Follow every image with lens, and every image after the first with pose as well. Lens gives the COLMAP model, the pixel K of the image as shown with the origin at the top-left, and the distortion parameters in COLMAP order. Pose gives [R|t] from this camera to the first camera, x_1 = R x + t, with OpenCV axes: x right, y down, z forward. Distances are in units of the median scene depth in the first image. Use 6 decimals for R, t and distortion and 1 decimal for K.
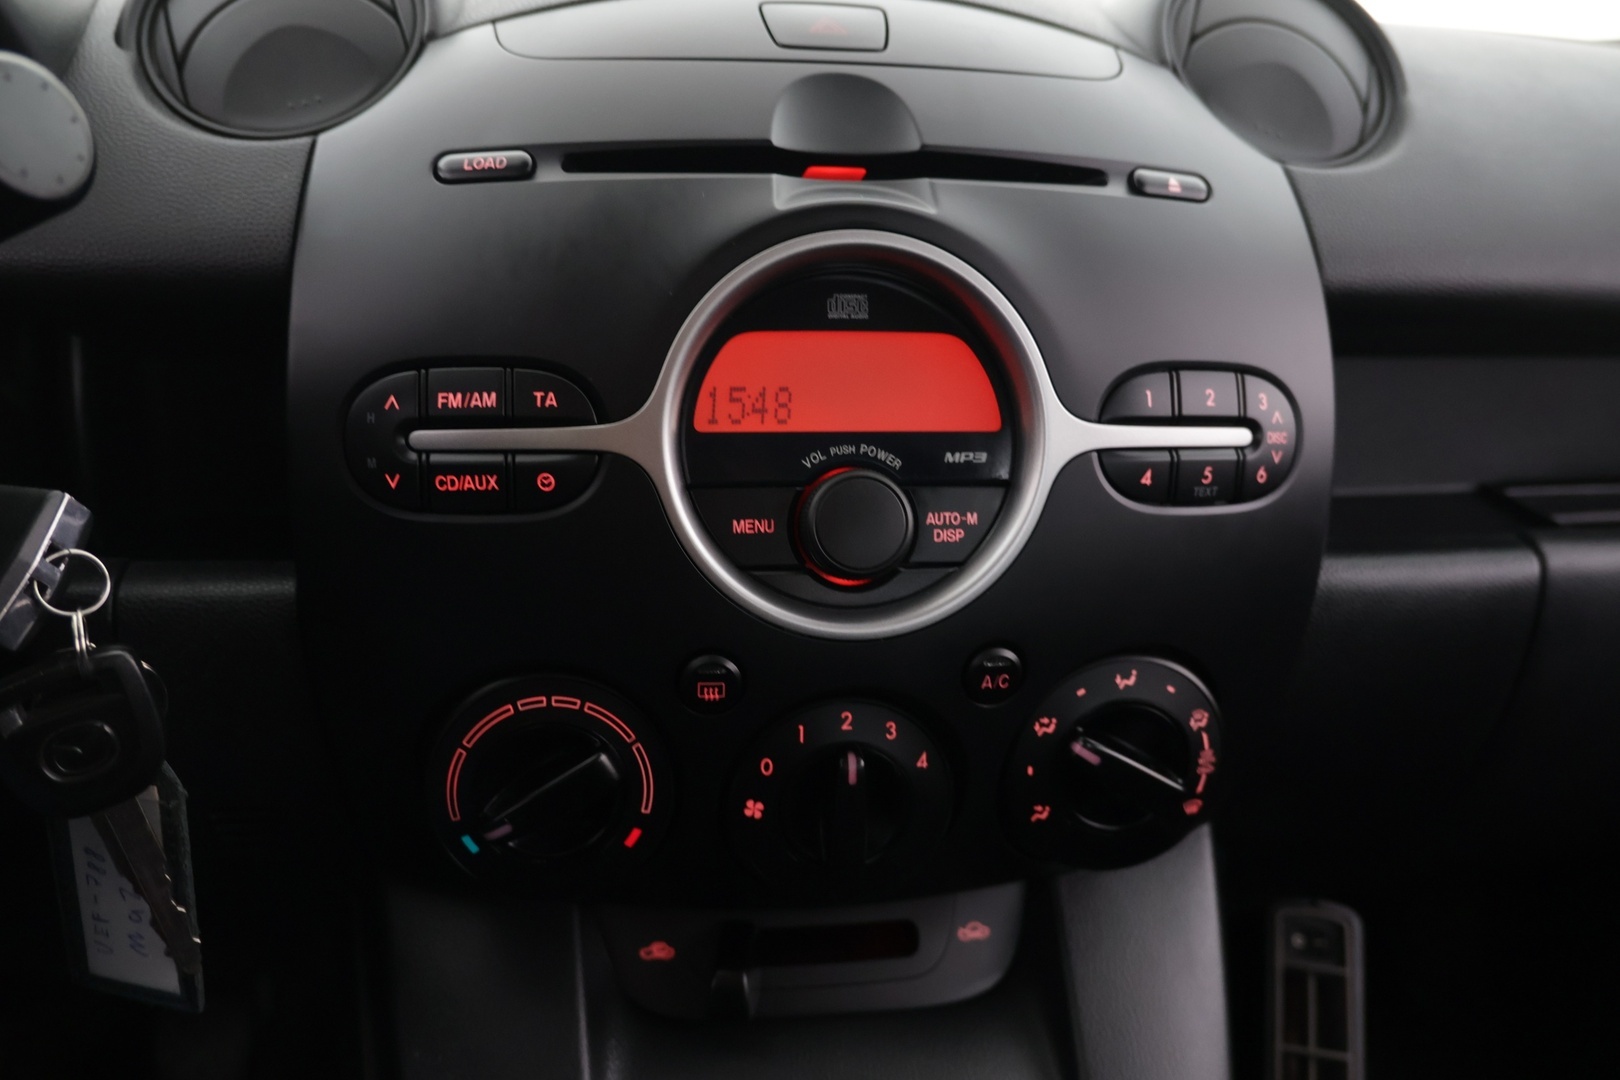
lens RADIAL K [[1363.2, 0, 816.4], [0, 1363.2, 540.3], [0, 0, 1]] dist [-0.046914, 0.049889]
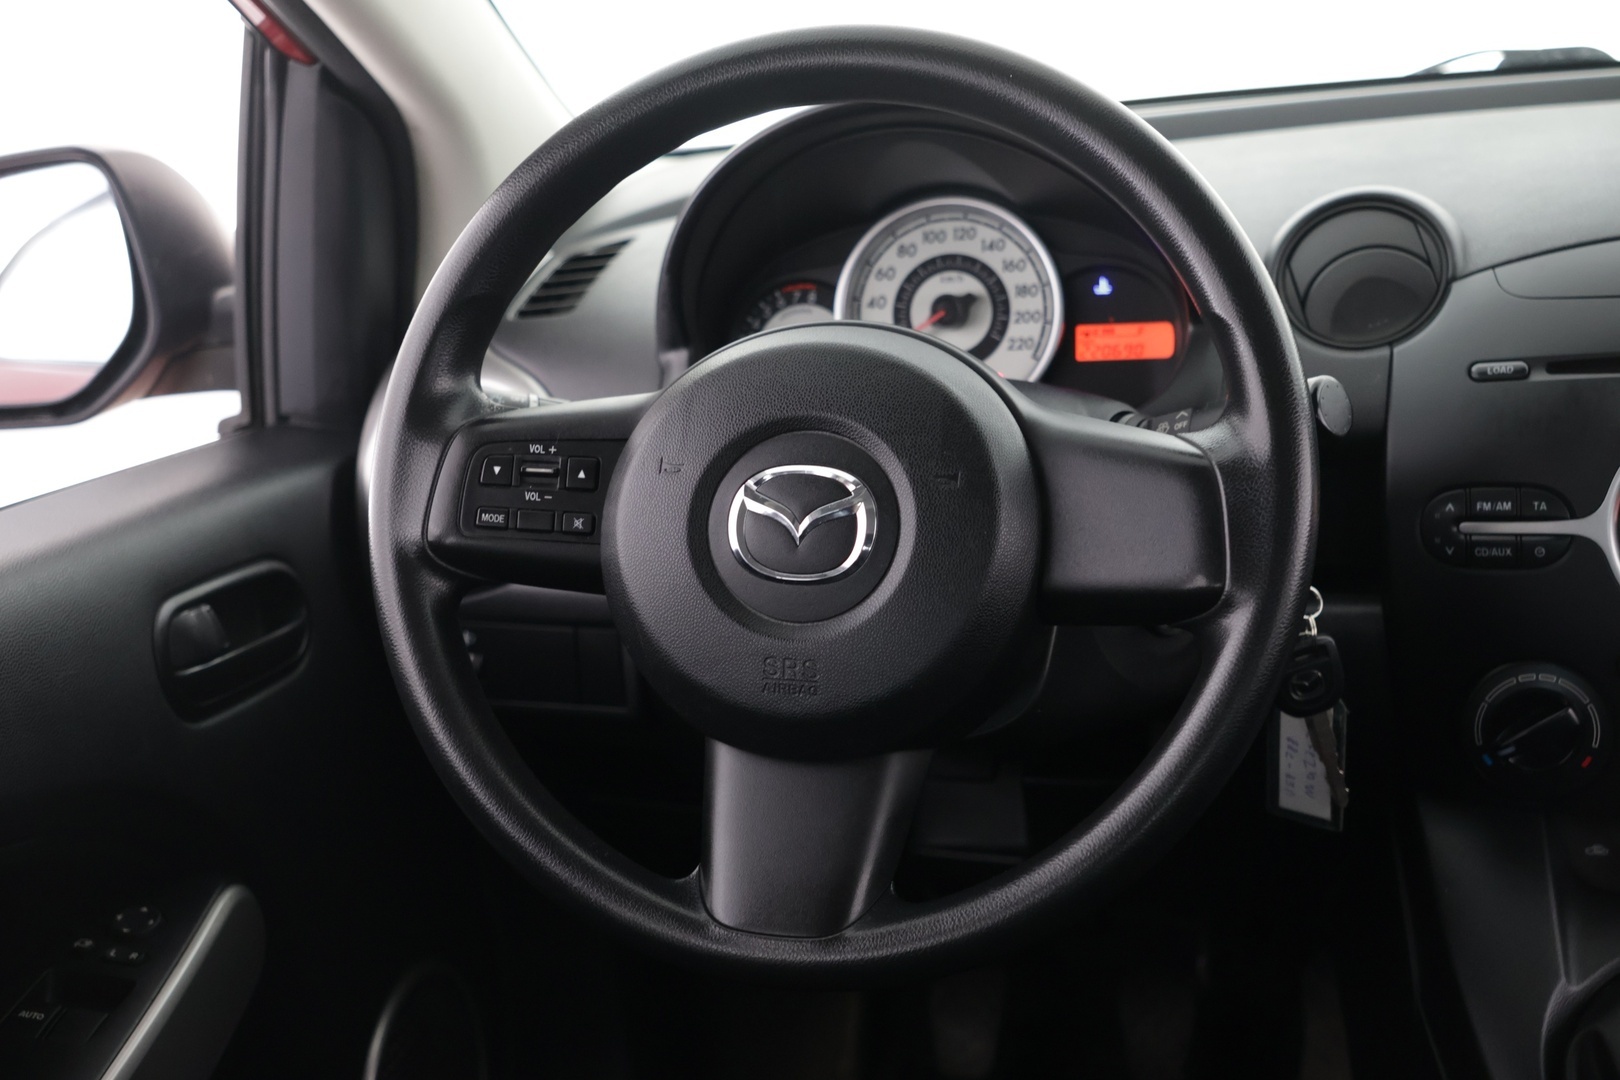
lens RADIAL K [[2186.2, 0, 806.7], [0, 2186.2, 525.9], [0, 0, 1]] dist [0.013207, 0.000000]
pose [[0.914507, -0.001097, -0.404568, 0.079457], [-0.008994, 0.999694, -0.023041, -0.001391], [0.404469, 0.024710, 0.914218, -1.884621]]
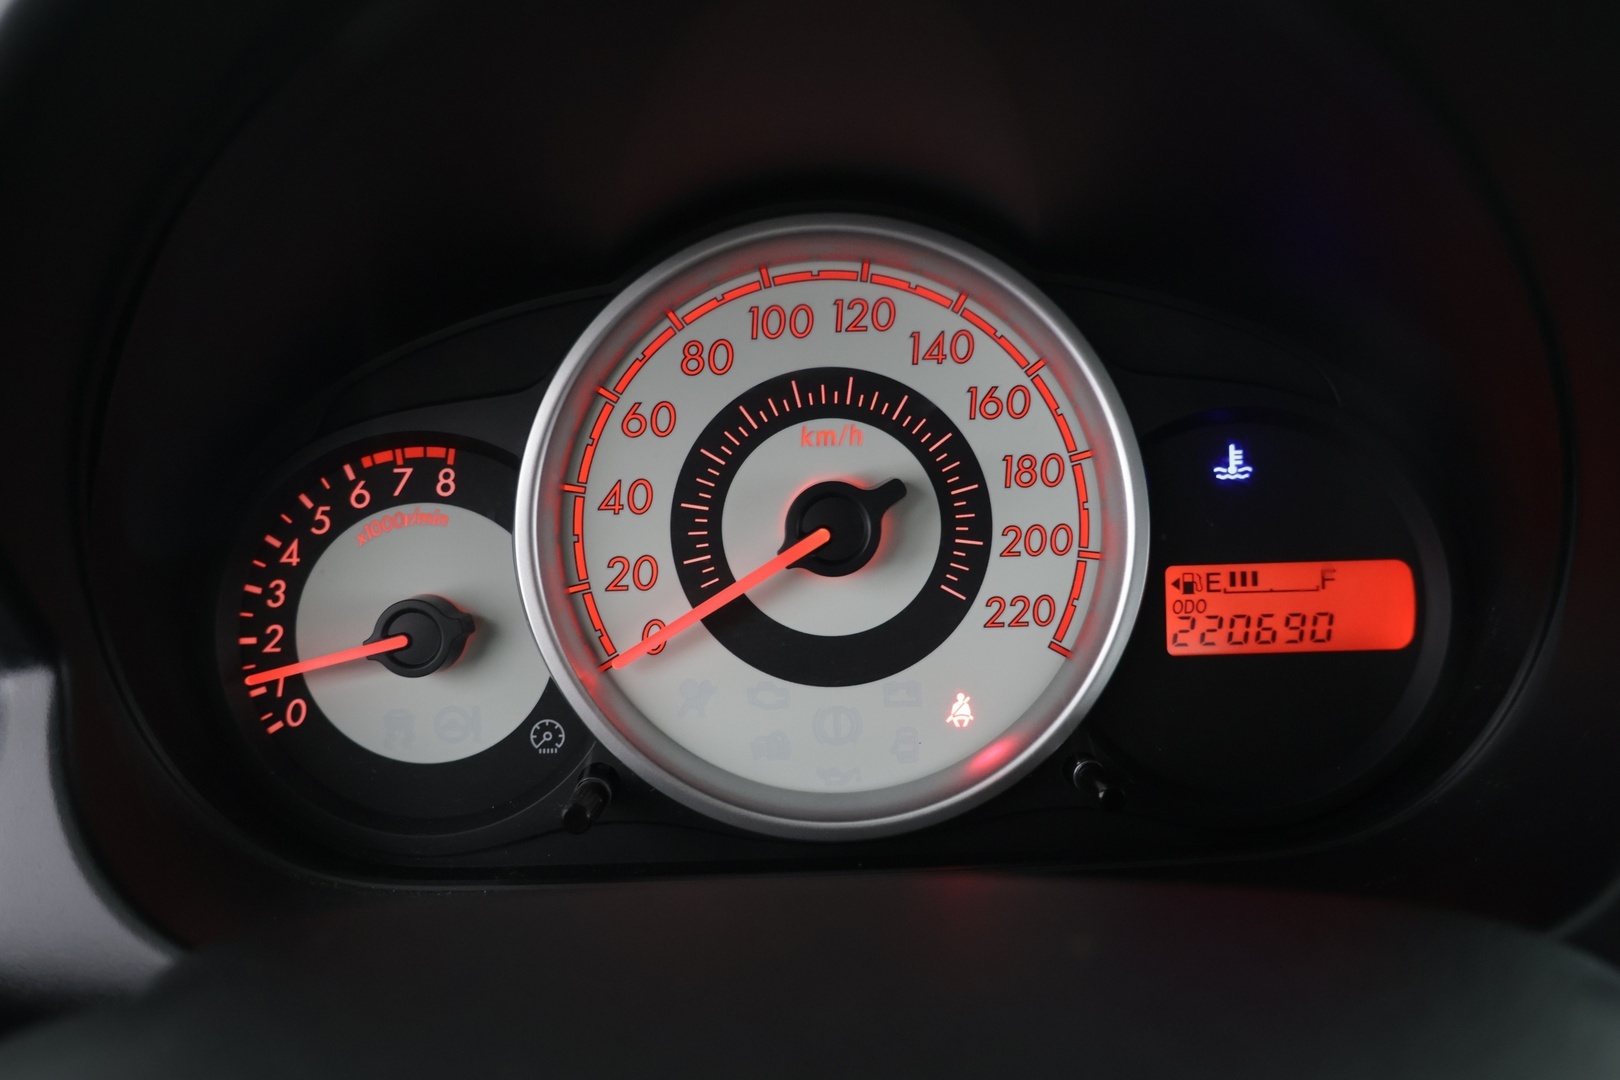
lens RADIAL K [[1363.2, 0, 793.9], [0, 1363.2, 544.1], [0, 0, 1]] dist [-0.046914, 0.049889]
pose [[0.986652, -0.005565, -0.162747, -0.910346], [0.010919, 0.999428, 0.032022, -0.399760], [0.162475, -0.033371, 0.986148, 0.358427]]
